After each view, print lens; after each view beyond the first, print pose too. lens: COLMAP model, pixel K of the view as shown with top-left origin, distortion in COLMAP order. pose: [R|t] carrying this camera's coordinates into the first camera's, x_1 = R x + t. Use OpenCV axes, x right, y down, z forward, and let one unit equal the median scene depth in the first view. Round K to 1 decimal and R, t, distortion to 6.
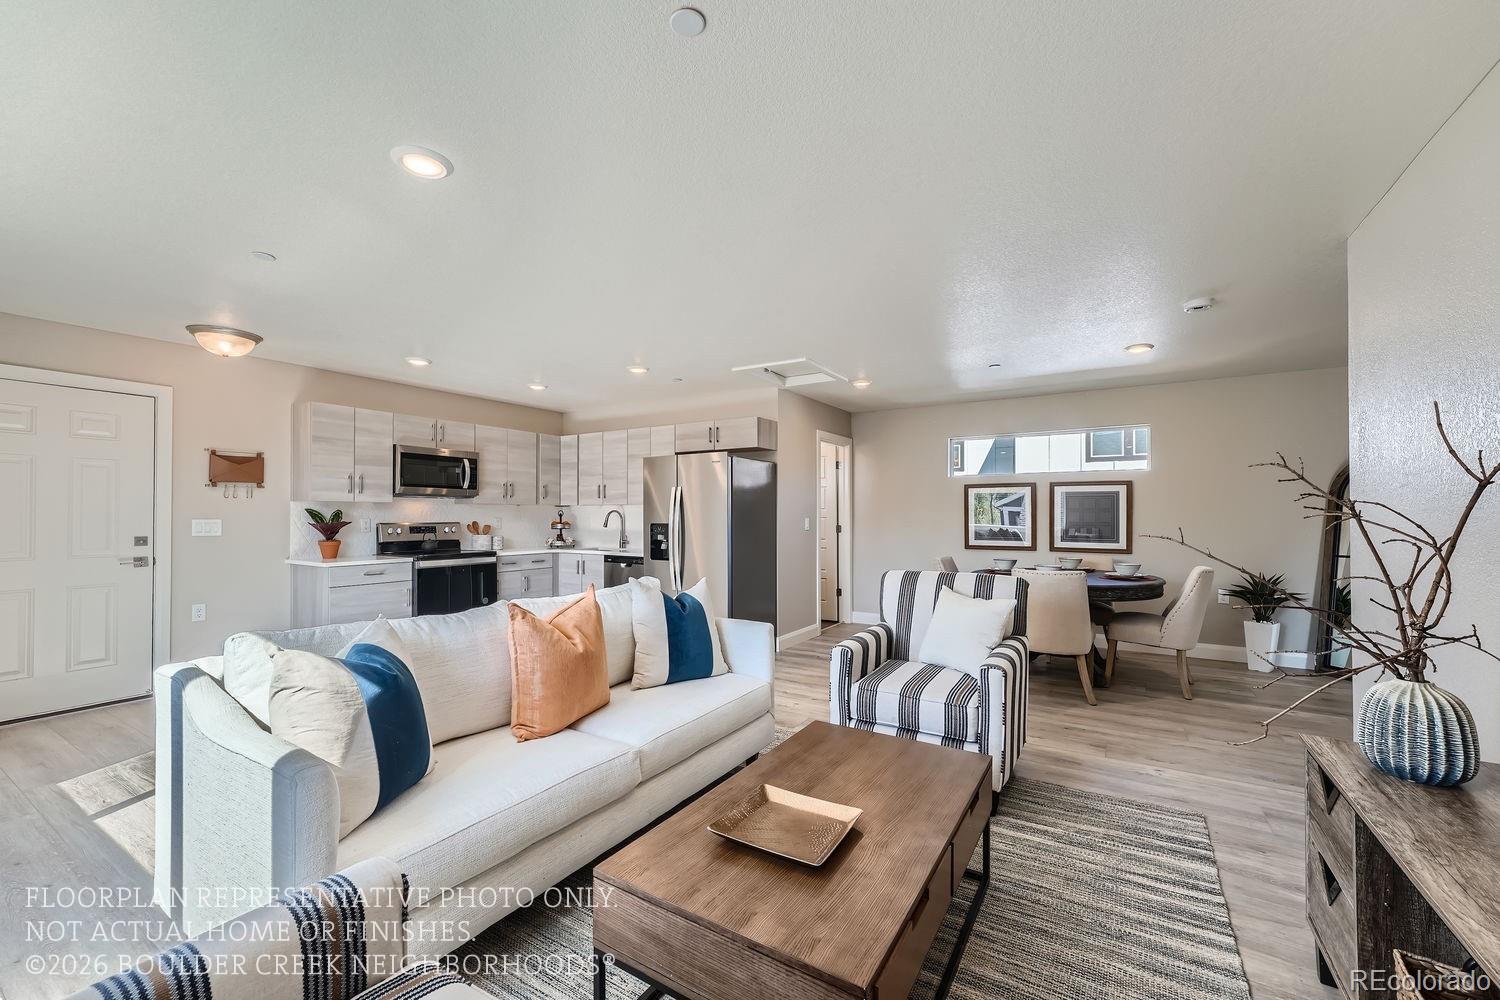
lens RADIAL K [[609.4, 0, 743.9], [0, 609.4, 506.5], [0, 0, 1]] dist [-0.004832, 0.000033]
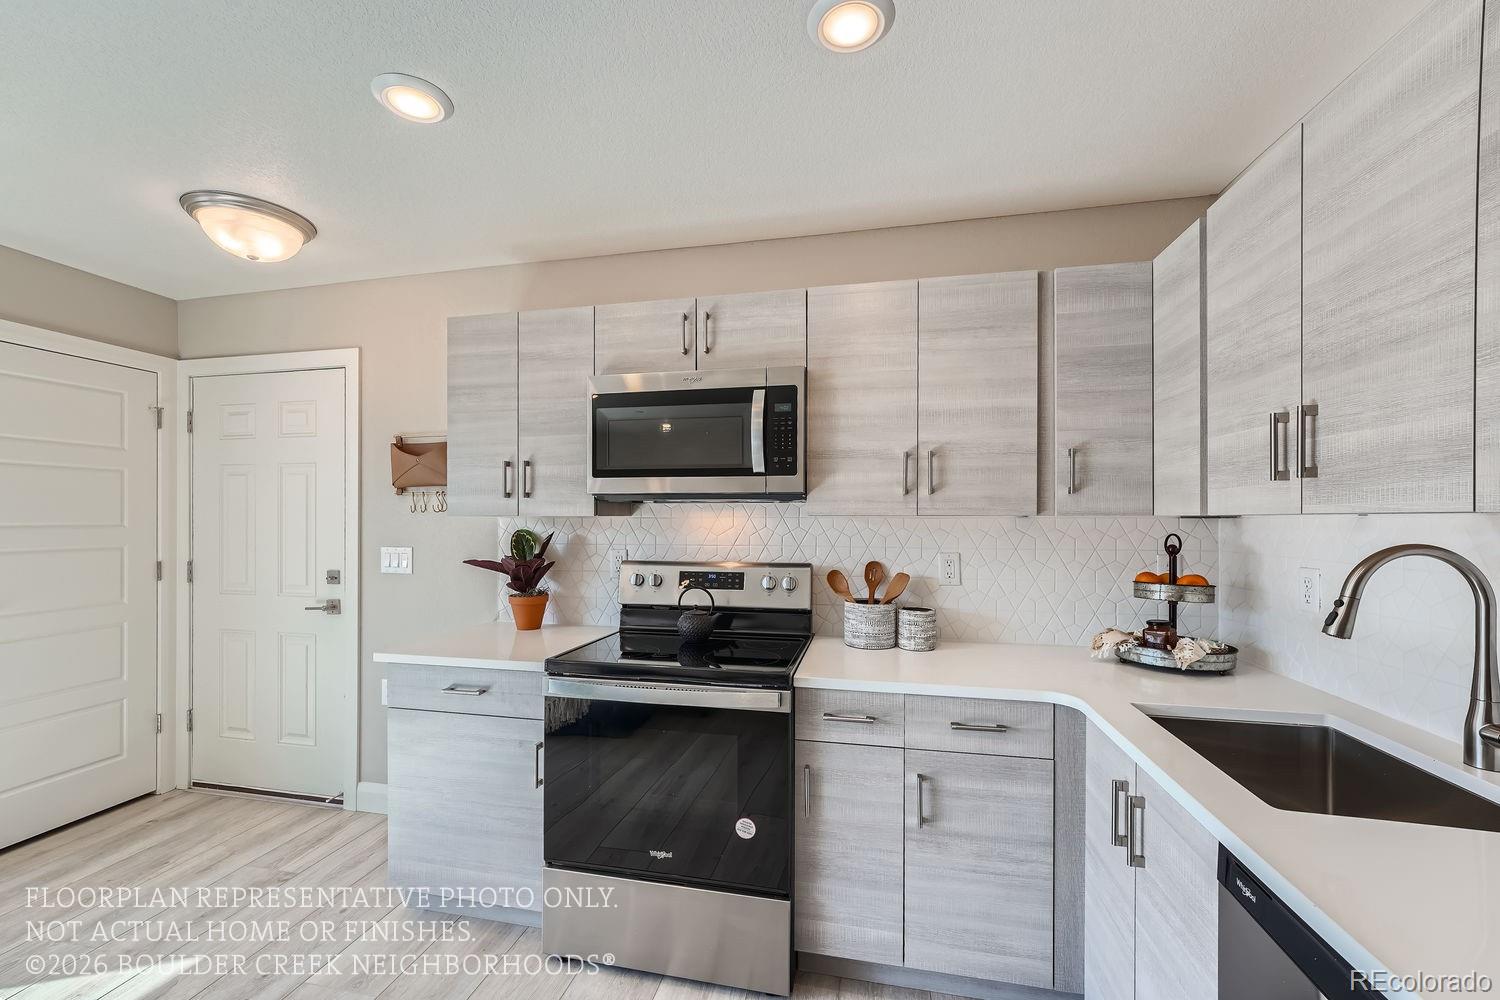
lens RADIAL K [[609.4, 0, 741.9], [0, 609.4, 517.4], [0, 0, 1]] dist [-0.004832, 0.000033]
pose [[0.339767, -0.001656, -0.940508, -0.128144], [0.012984, 0.999911, 0.002929, -0.005165], [0.940420, -0.013207, 0.339758, 0.860786]]
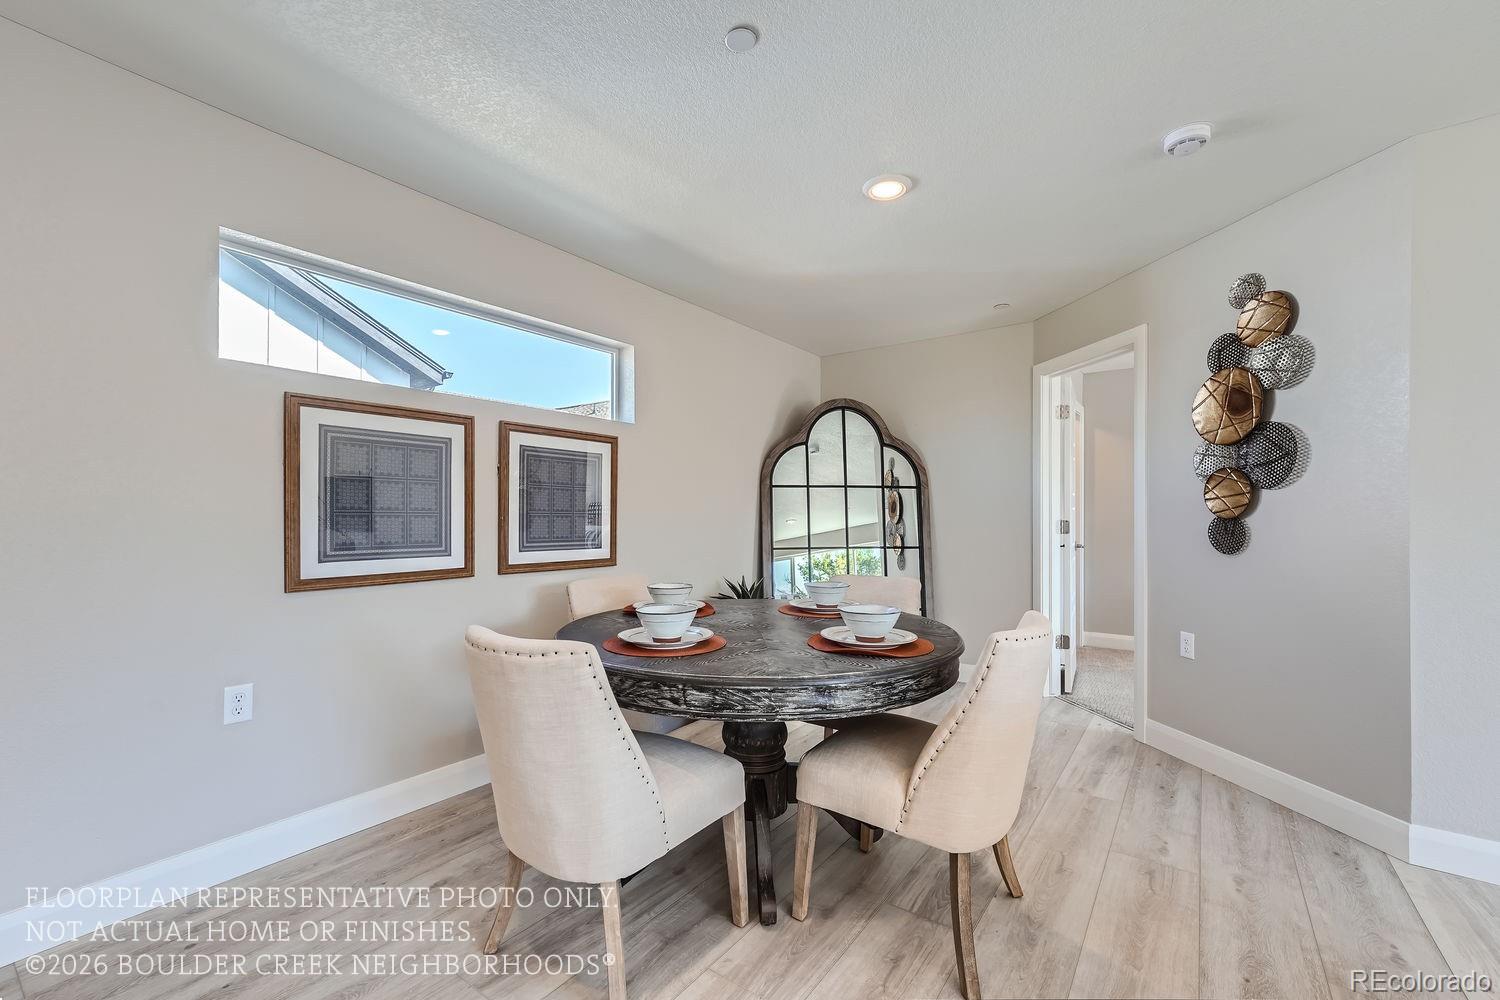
lens RADIAL K [[630.2, 0, 738.3], [0, 630.2, 515.9], [0, 0, 1]] dist [-0.000257, 0.000137]
pose [[0.073273, -0.002006, 0.997310, 0.056131], [-0.016065, 0.999866, 0.003192, 0.027278], [-0.997183, -0.016255, 0.073231, 0.828521]]
